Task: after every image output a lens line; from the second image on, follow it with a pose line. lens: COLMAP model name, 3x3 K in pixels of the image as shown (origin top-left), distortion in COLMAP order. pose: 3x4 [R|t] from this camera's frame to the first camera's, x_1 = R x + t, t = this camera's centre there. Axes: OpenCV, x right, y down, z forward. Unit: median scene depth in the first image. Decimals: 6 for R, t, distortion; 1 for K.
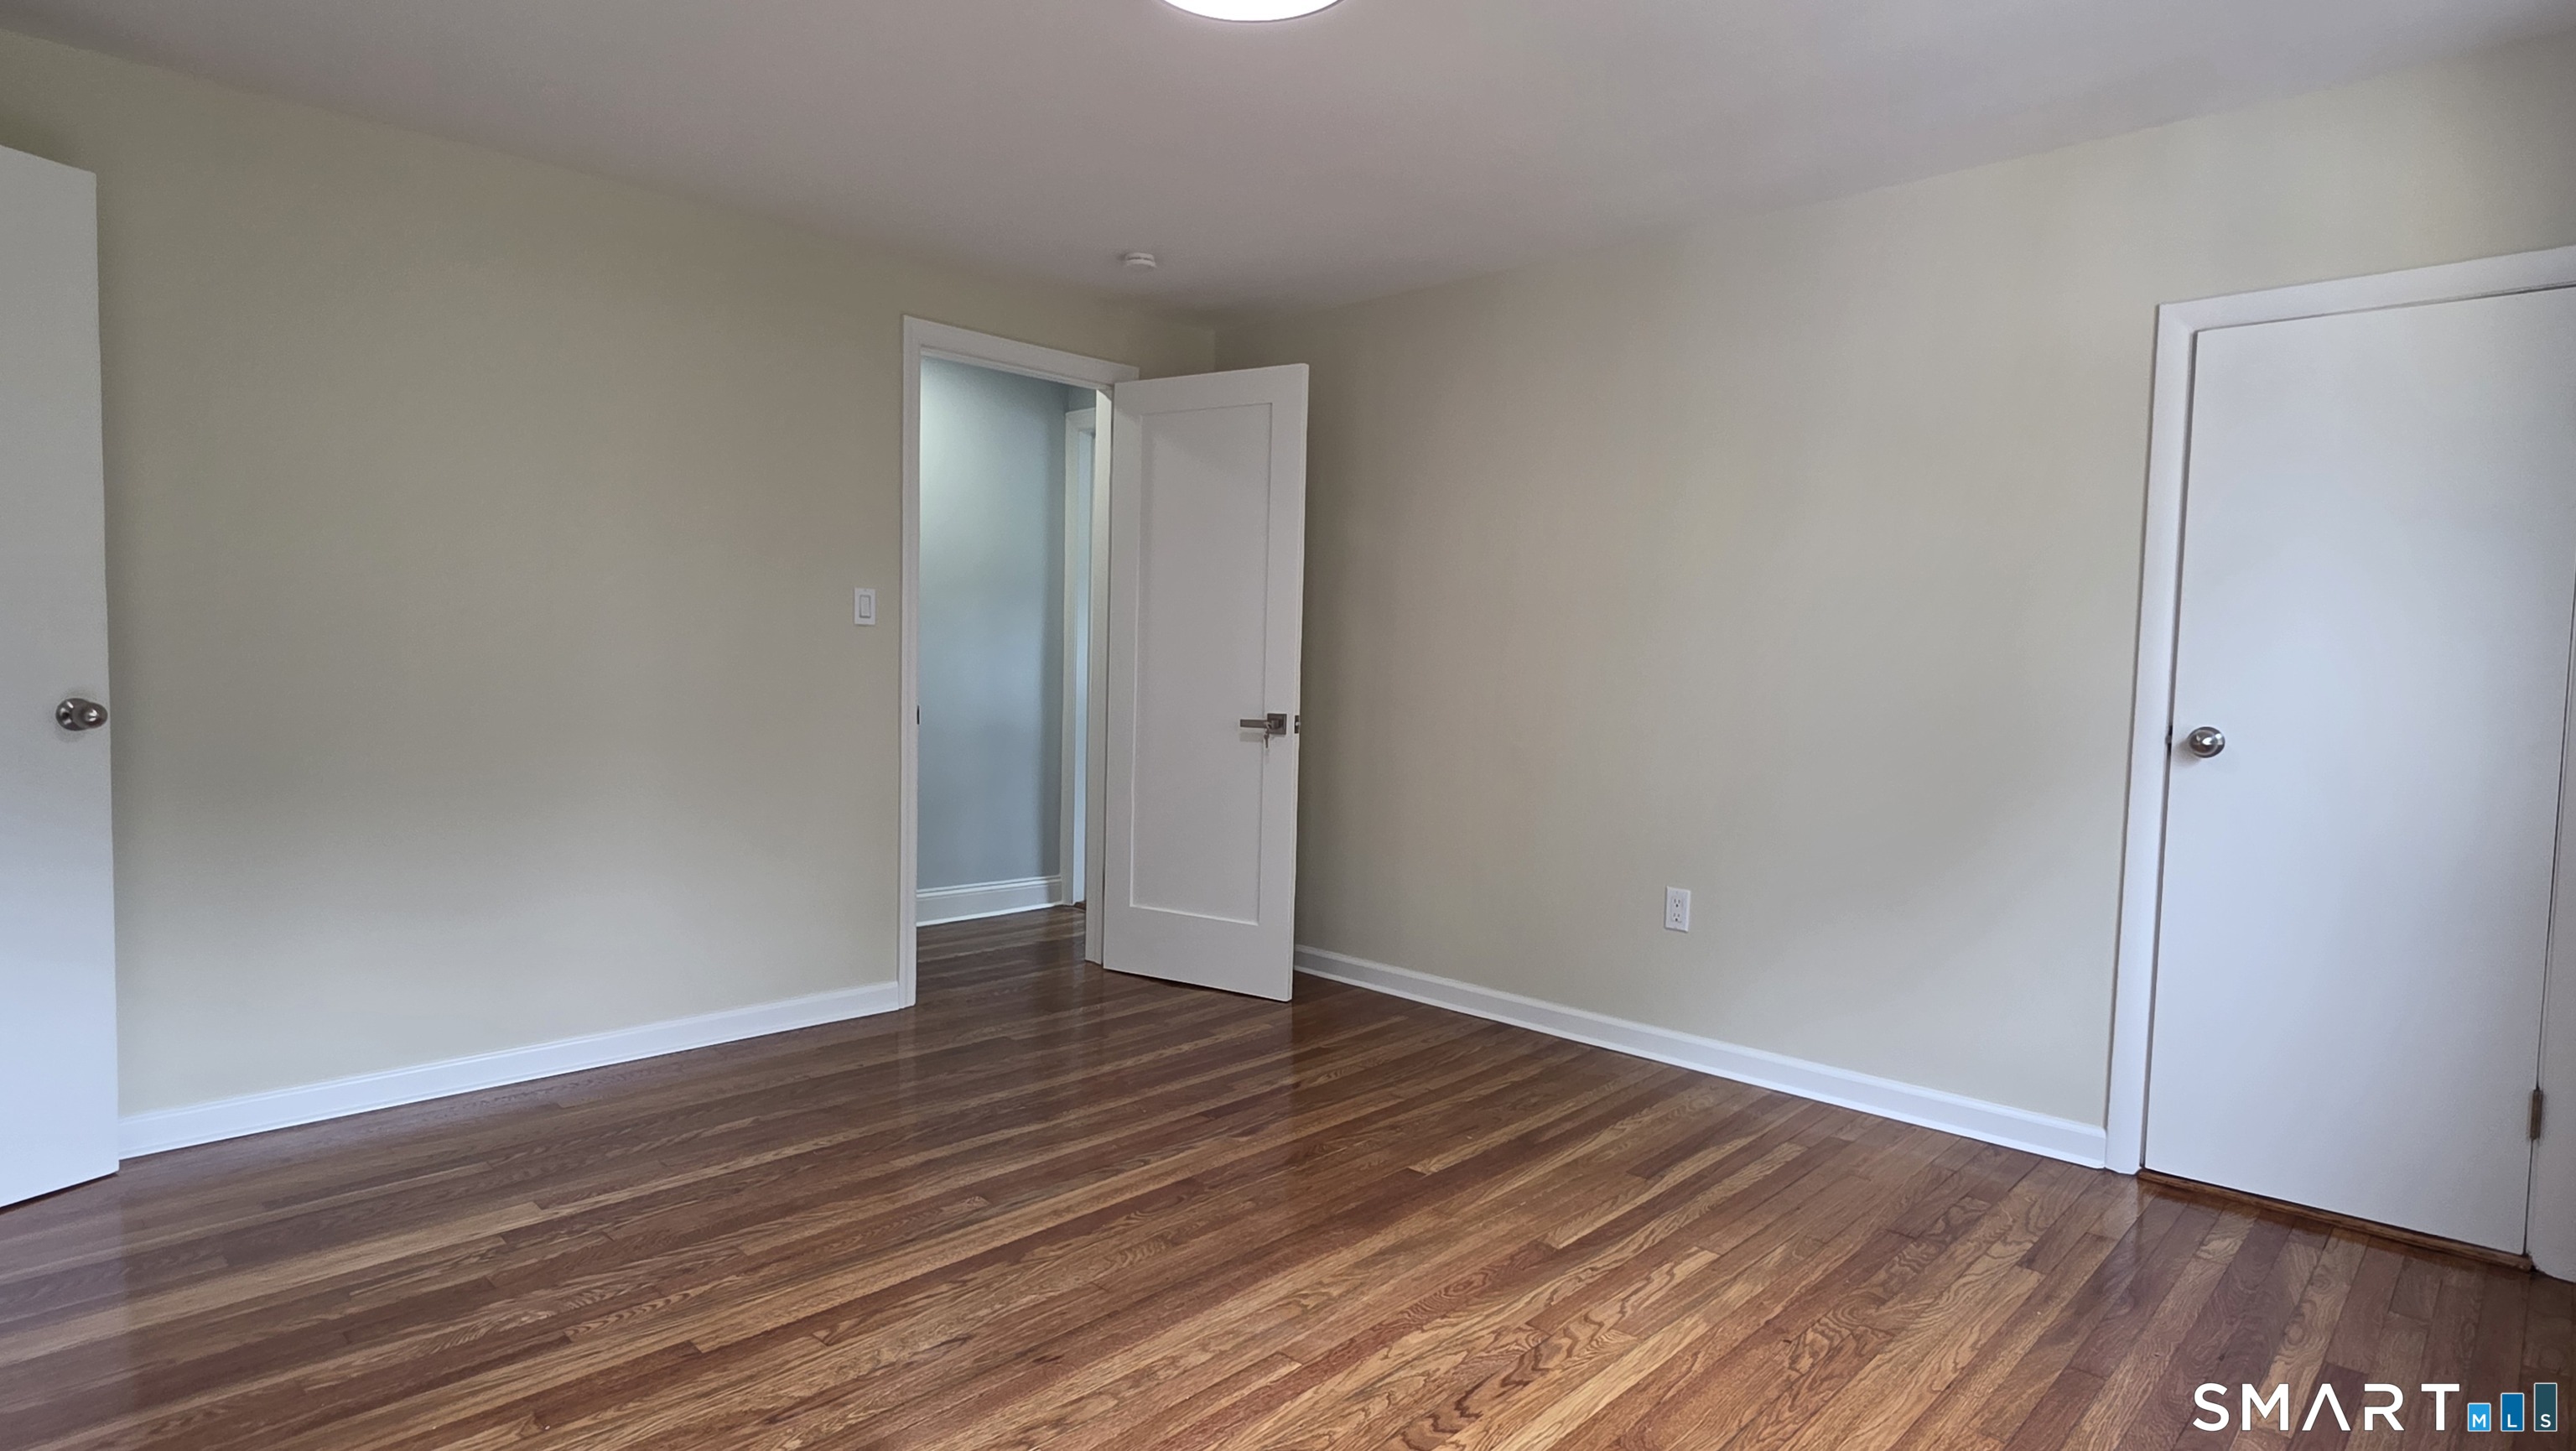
lens RADIAL K [[1338.1, 0, 1288.0], [0, 1338.1, 725.5], [0, 0, 1]] dist [0.005178, -0.000933]
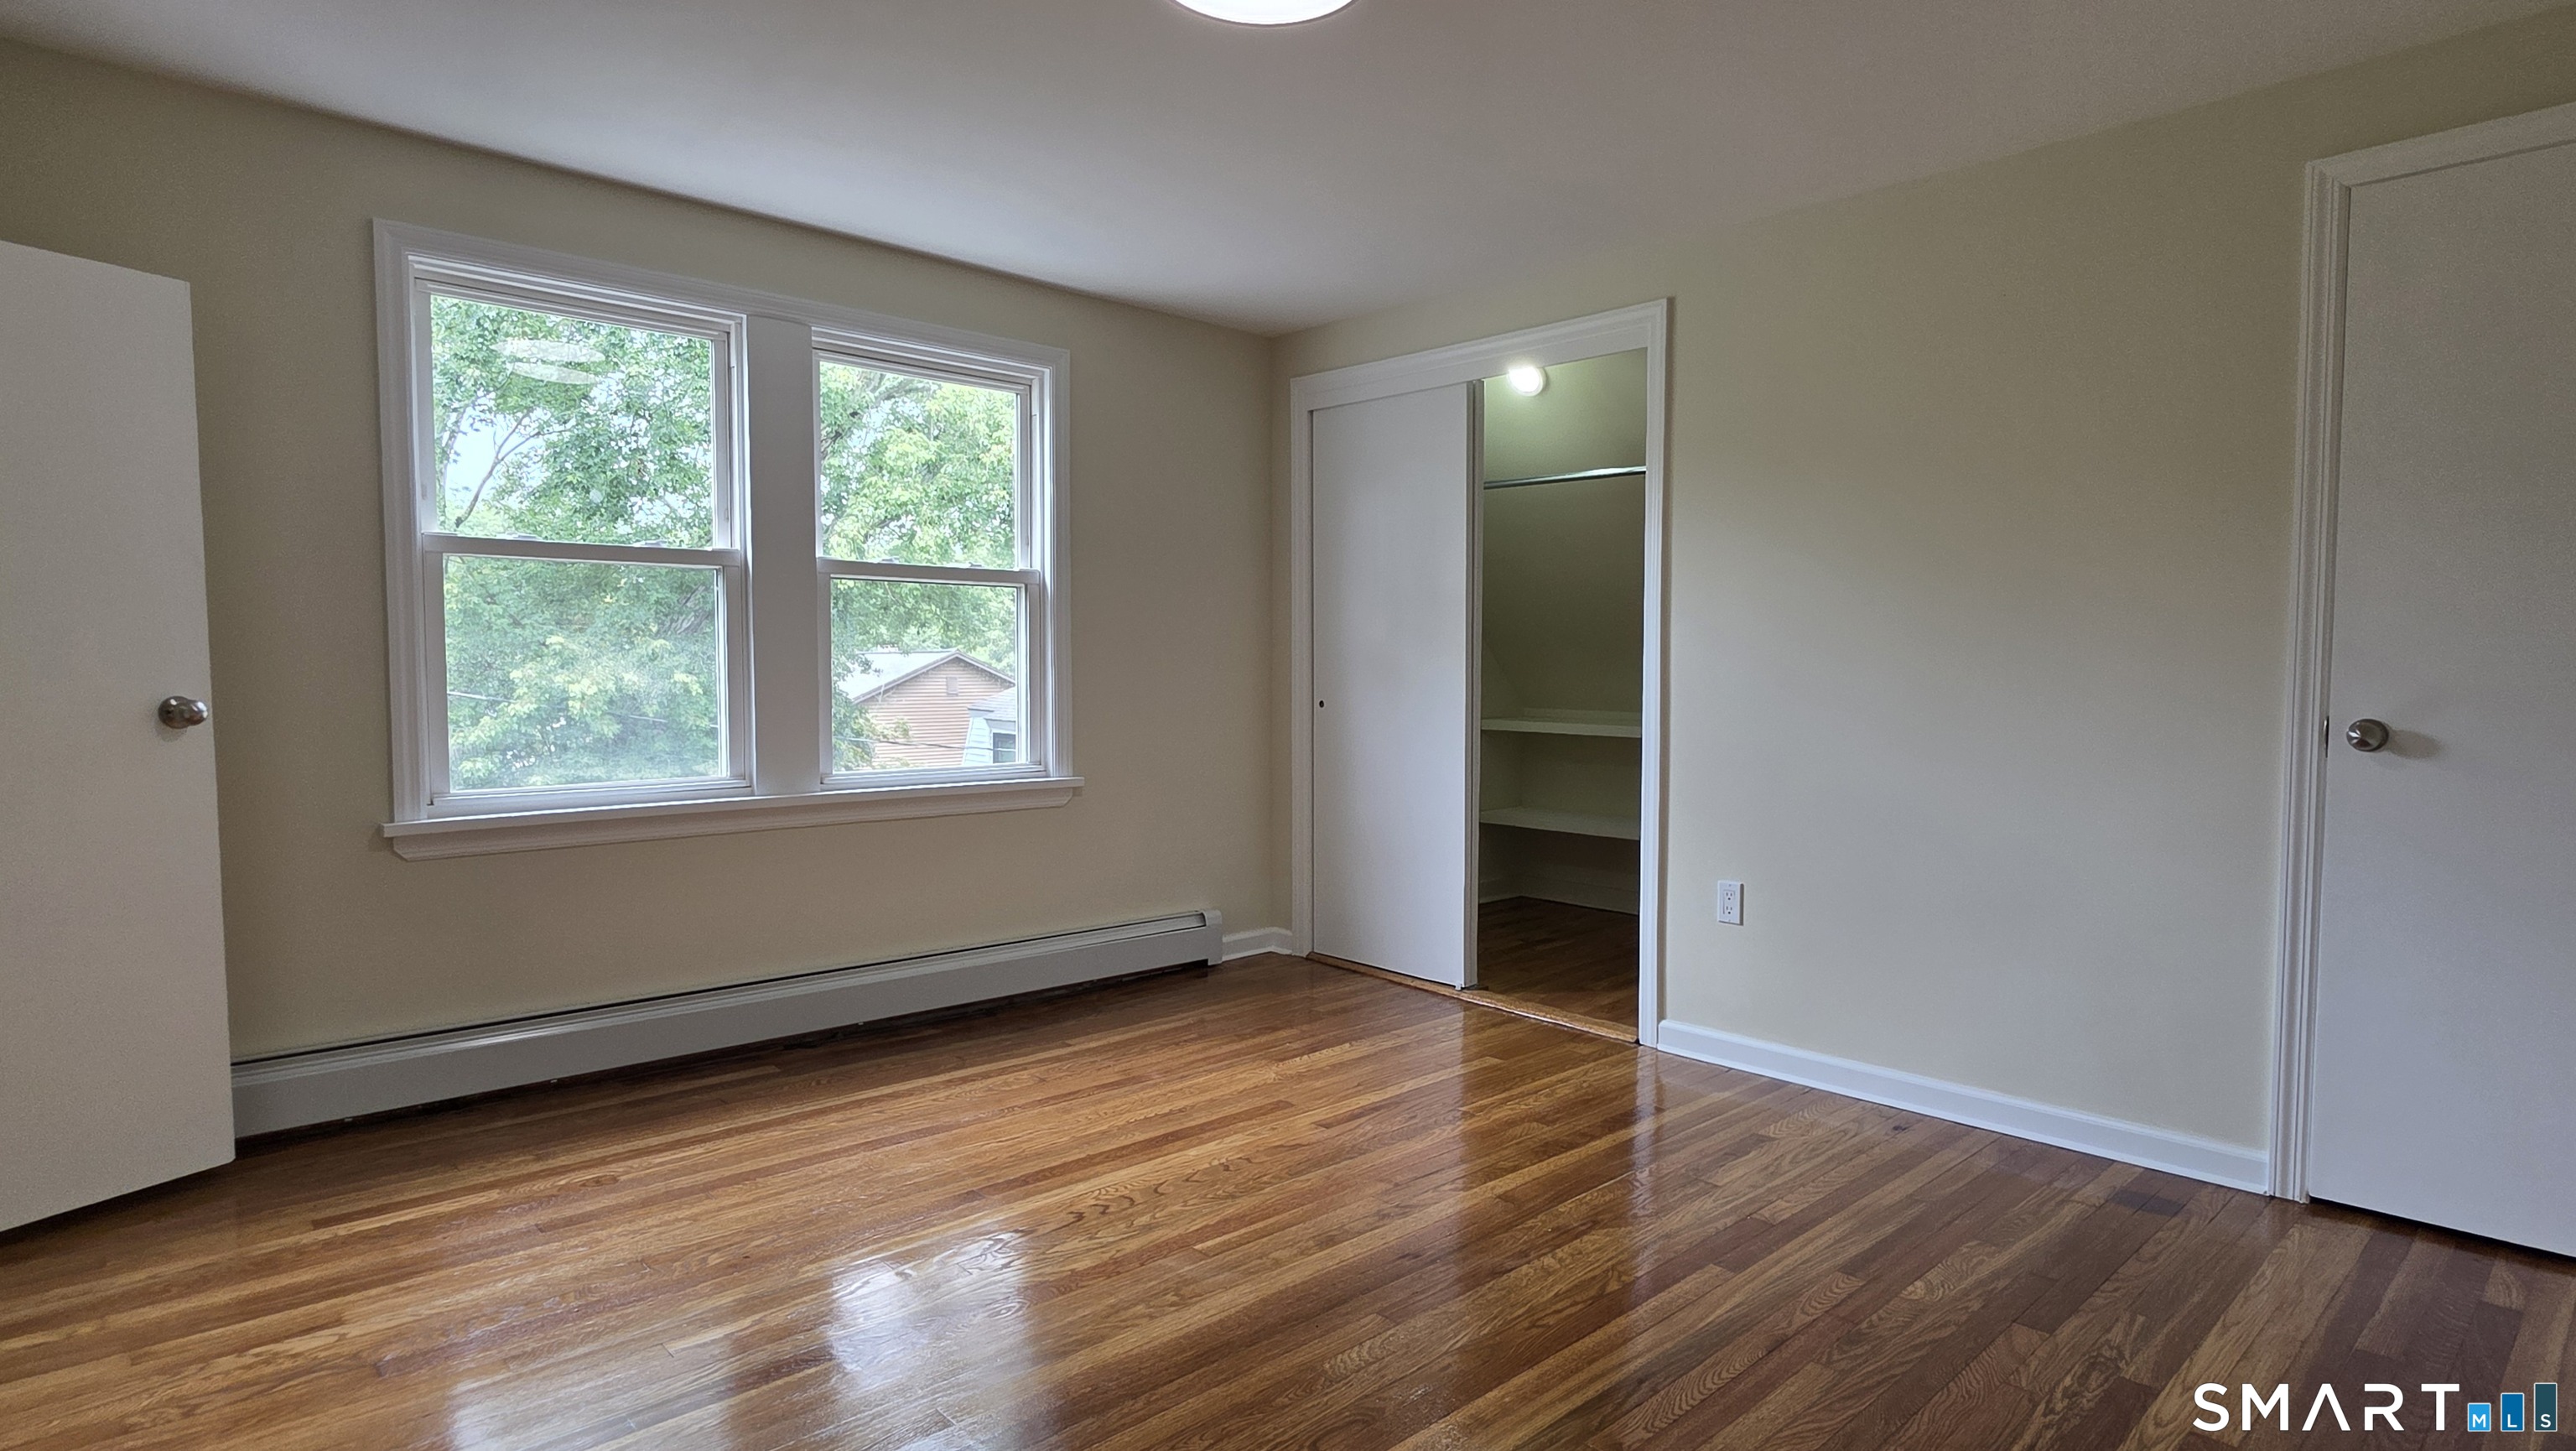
lens RADIAL K [[1338.1, 0, 1288.0], [0, 1338.1, 725.5], [0, 0, 1]] dist [0.005178, -0.000933]
pose [[-0.998545, -0.025844, 0.047339, -0.094454], [-0.021024, 0.994802, 0.099631, -0.078825], [-0.049667, 0.098491, -0.993898, 1.715795]]
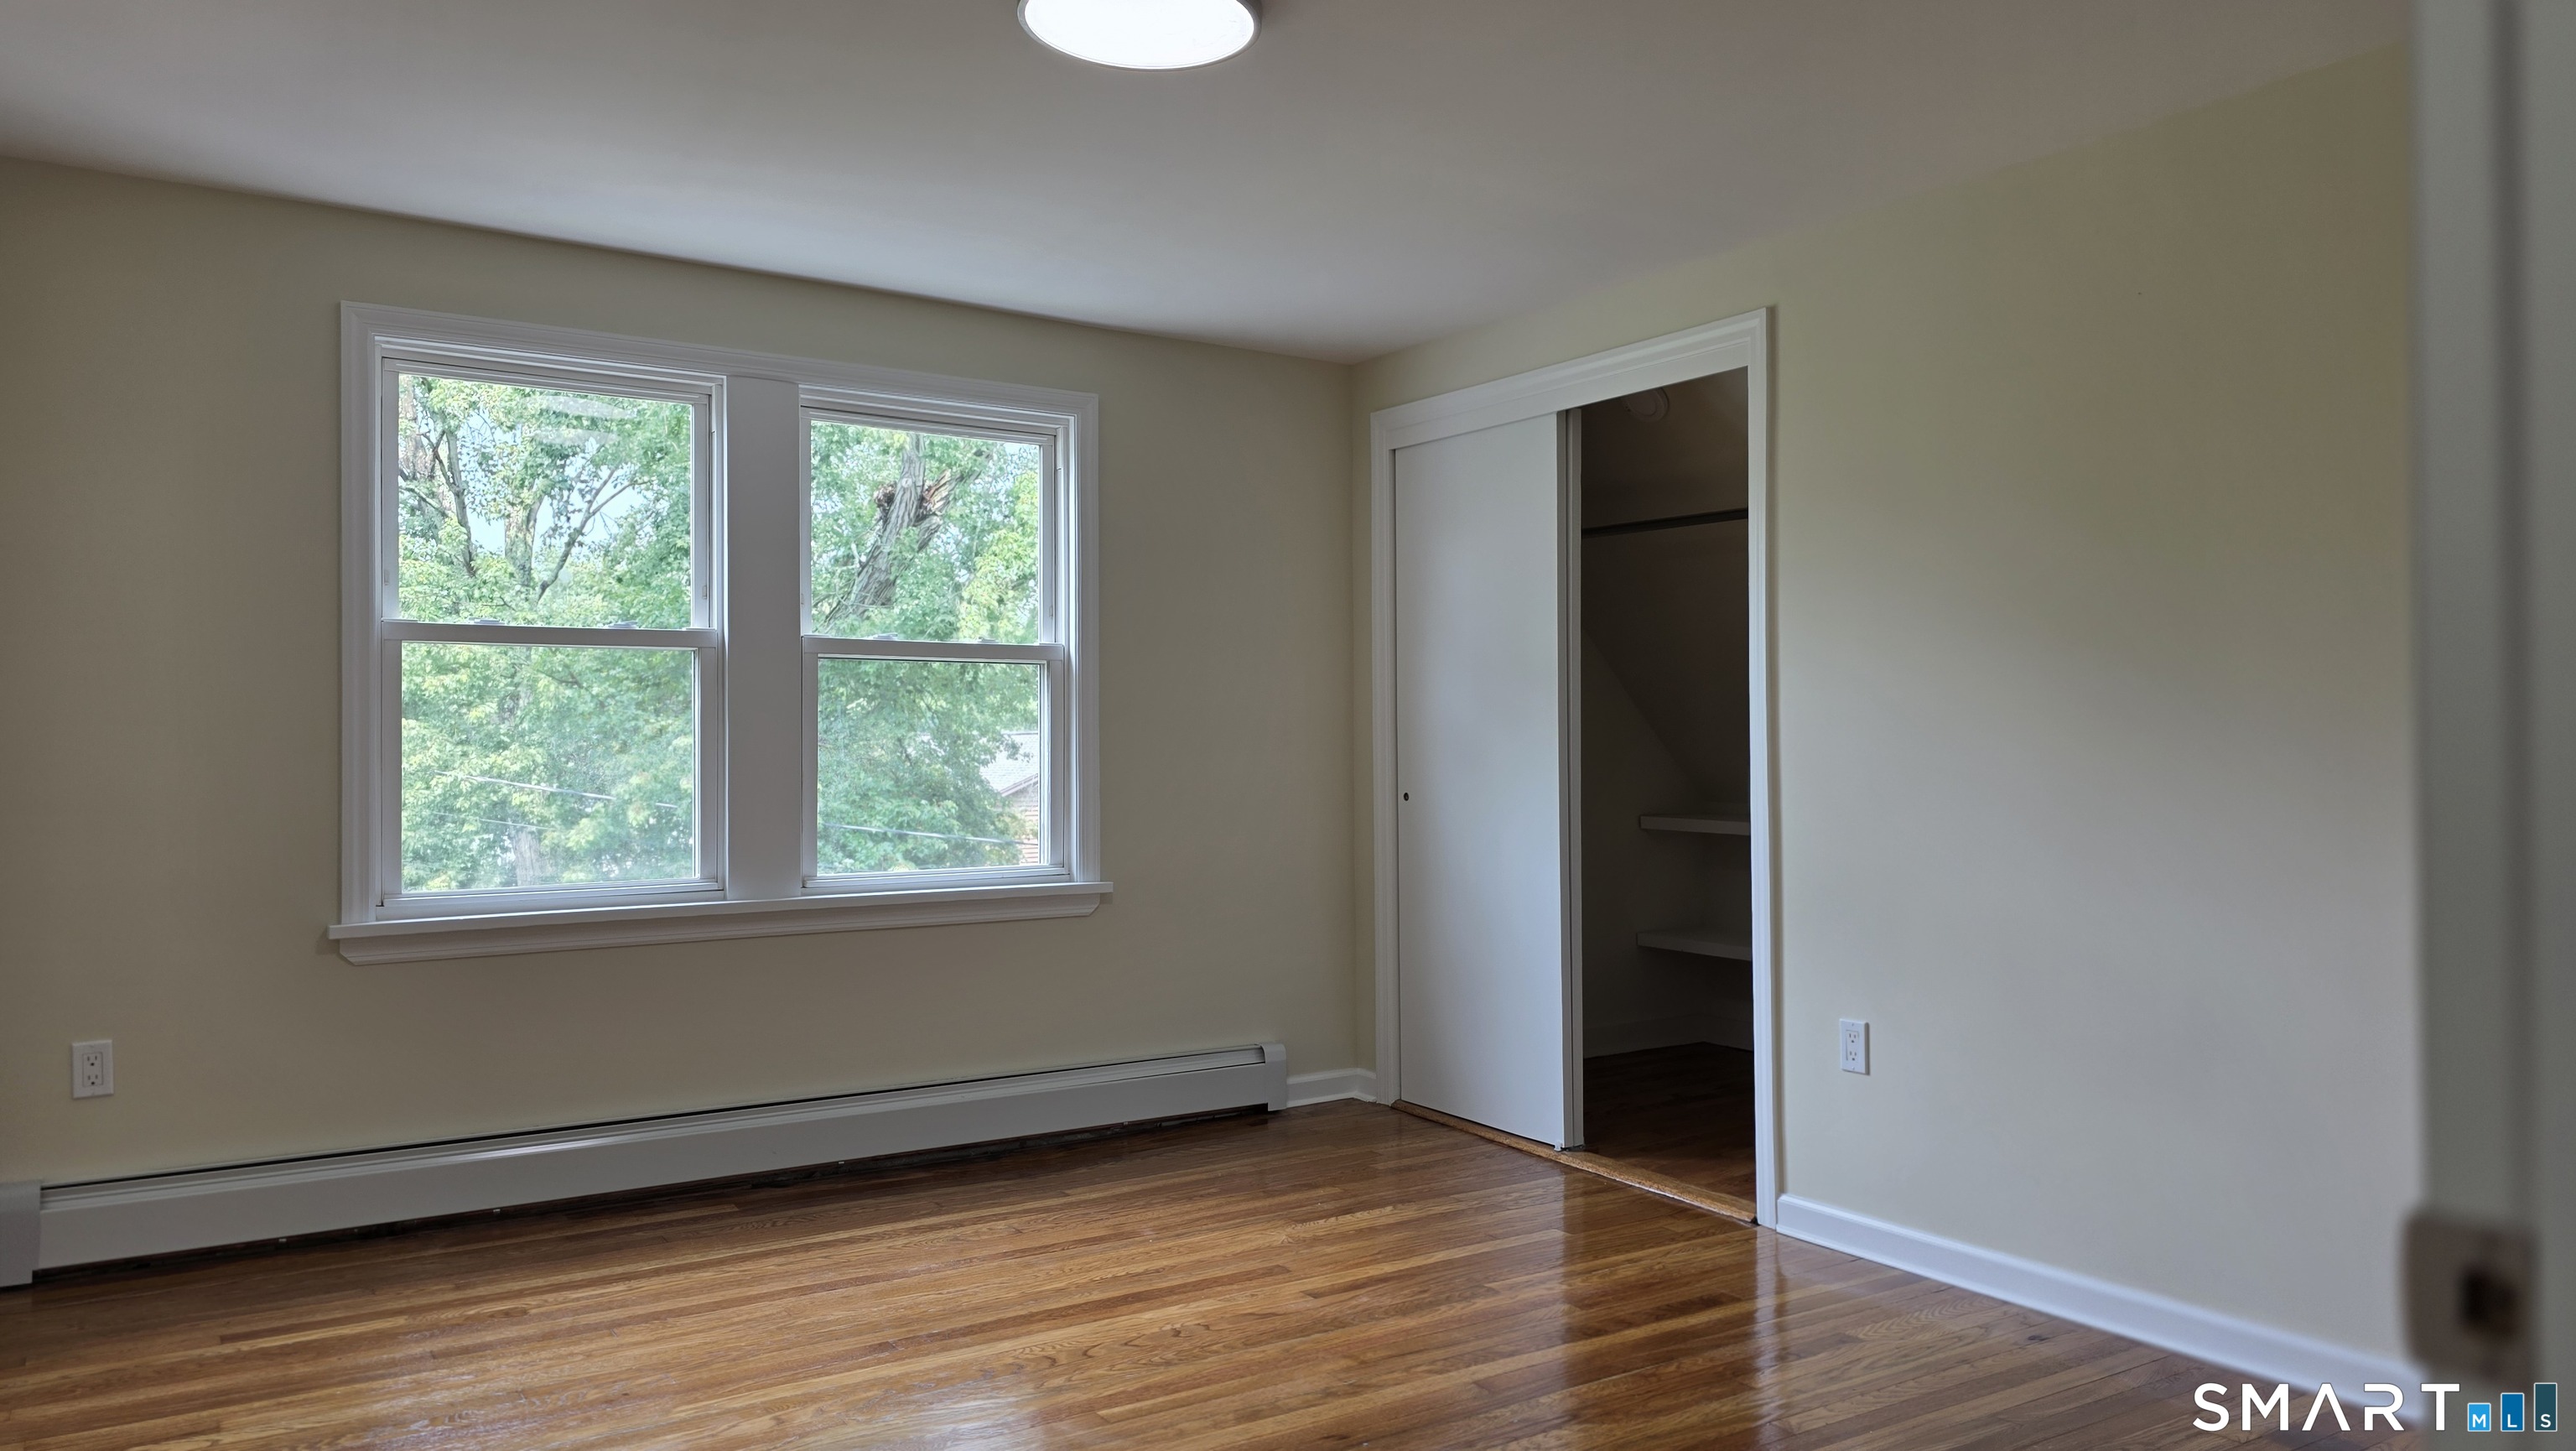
lens RADIAL K [[1729.7, 0, 1278.3], [0, 1729.7, 713.6], [0, 0, 1]] dist [0.052449, -0.047320]
pose [[-0.976497, -0.015906, 0.214942, -0.332773], [-0.007579, 0.999191, 0.039508, -0.099295], [-0.215396, 0.036950, -0.975827, 1.843092]]
